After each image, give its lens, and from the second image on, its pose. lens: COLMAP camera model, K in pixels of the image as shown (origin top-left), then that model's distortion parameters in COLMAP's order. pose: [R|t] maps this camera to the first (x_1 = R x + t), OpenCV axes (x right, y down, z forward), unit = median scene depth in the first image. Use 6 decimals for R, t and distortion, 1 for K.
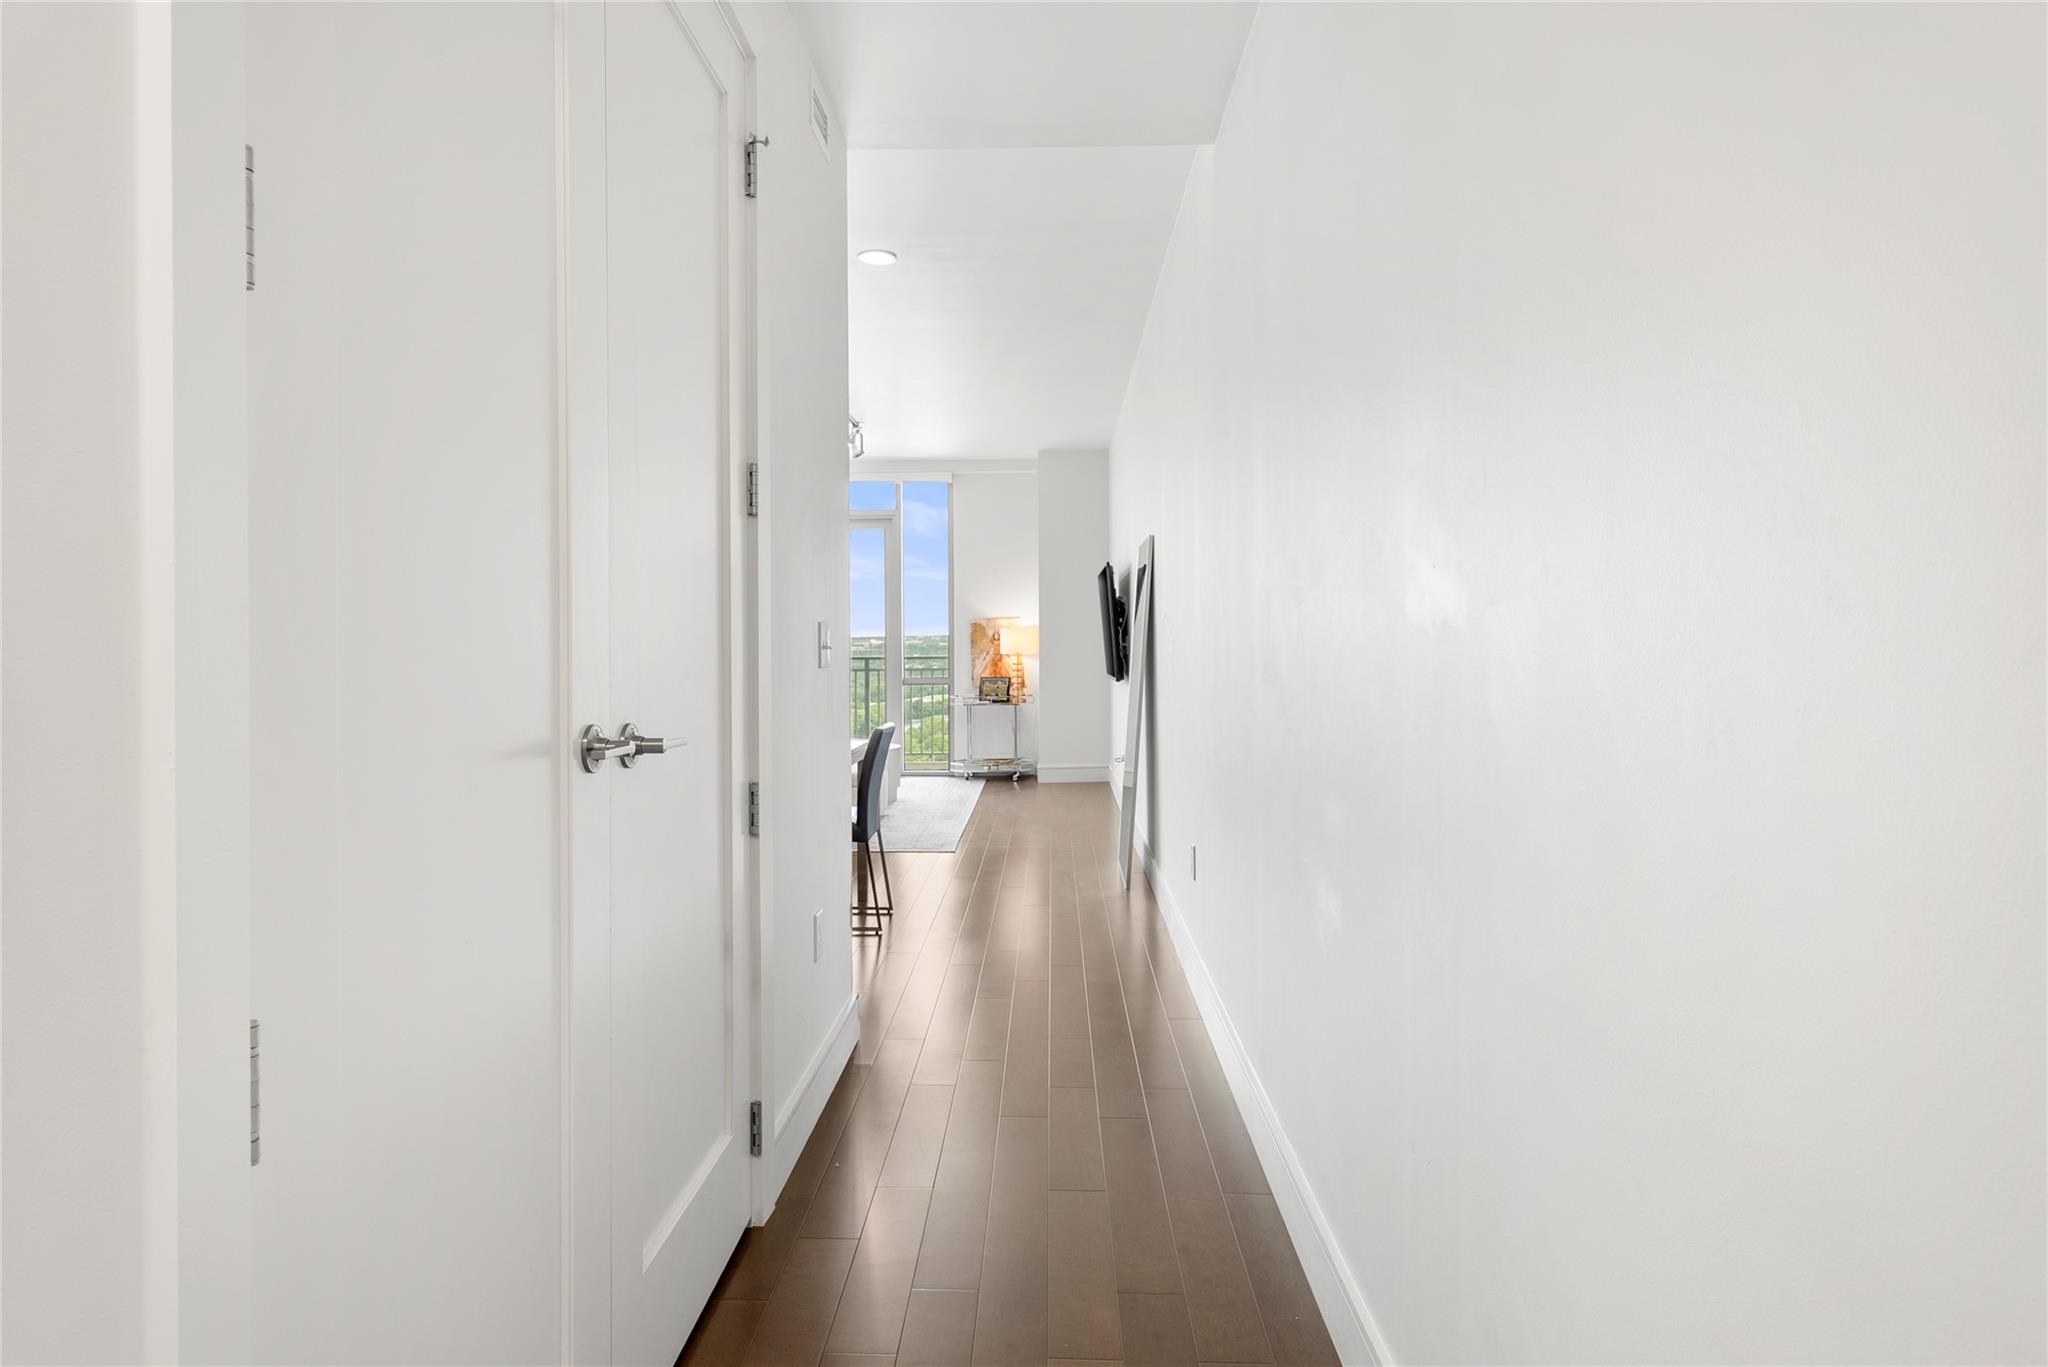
lens RADIAL K [[1187.2, 0, 1026.2], [0, 1187.2, 642.6], [0, 0, 1]] dist [0.003658, -0.003434]
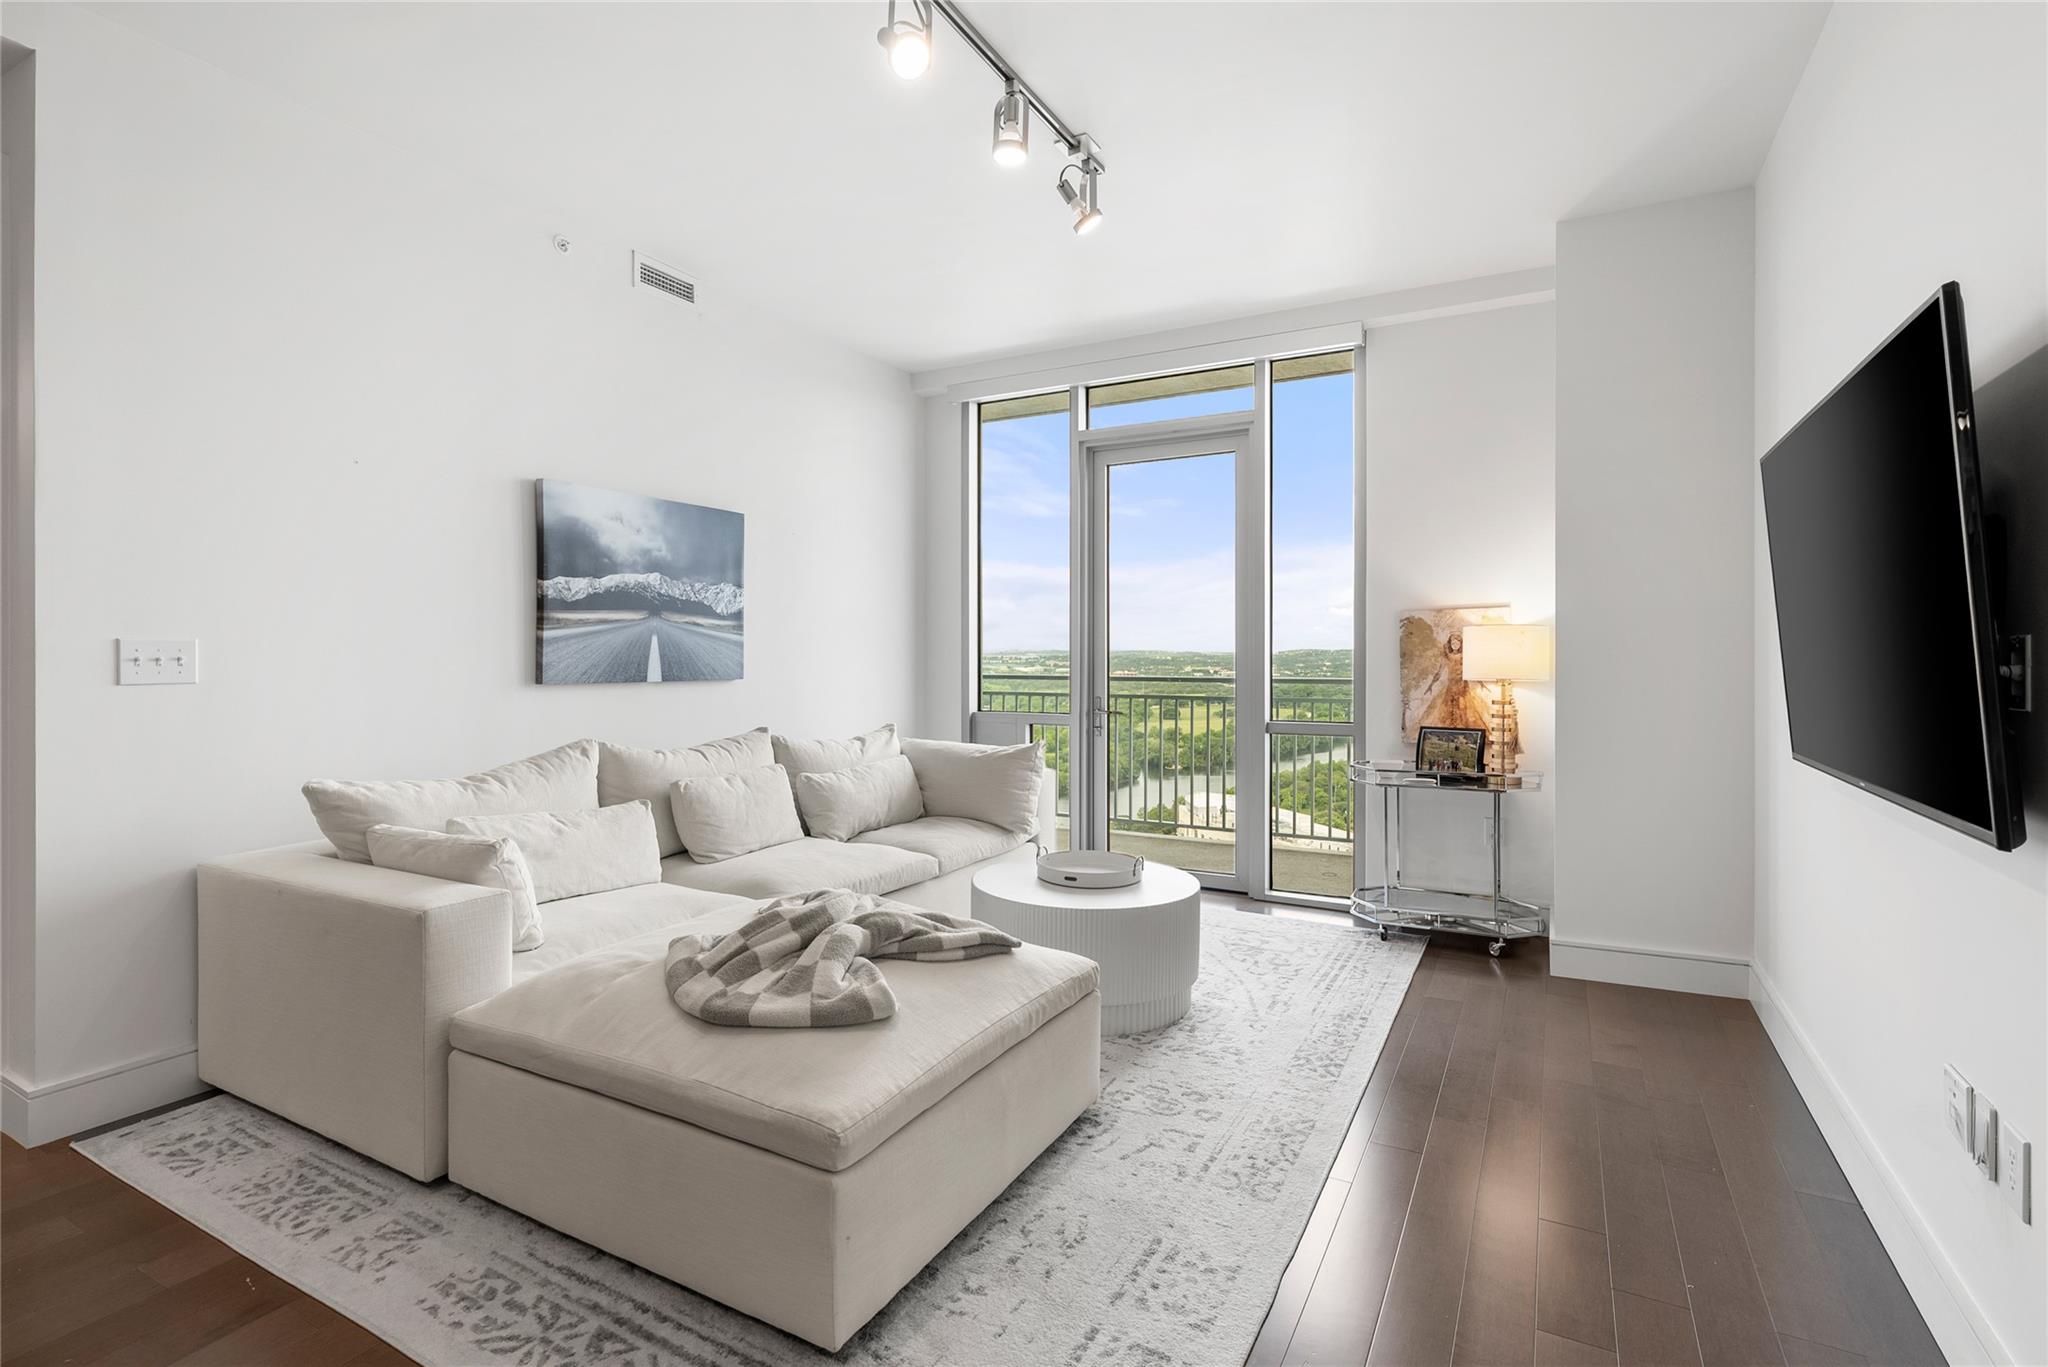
lens RADIAL K [[973.2, 0, 1012.4], [0, 973.2, 657.1], [0, 0, 1]] dist [0.004171, -0.000005]
pose [[0.882885, 0.003759, -0.469574, 0.002527], [-0.003918, 0.999992, 0.000638, 0.000480], [0.469572, 0.001276, 0.882893, 0.558288]]
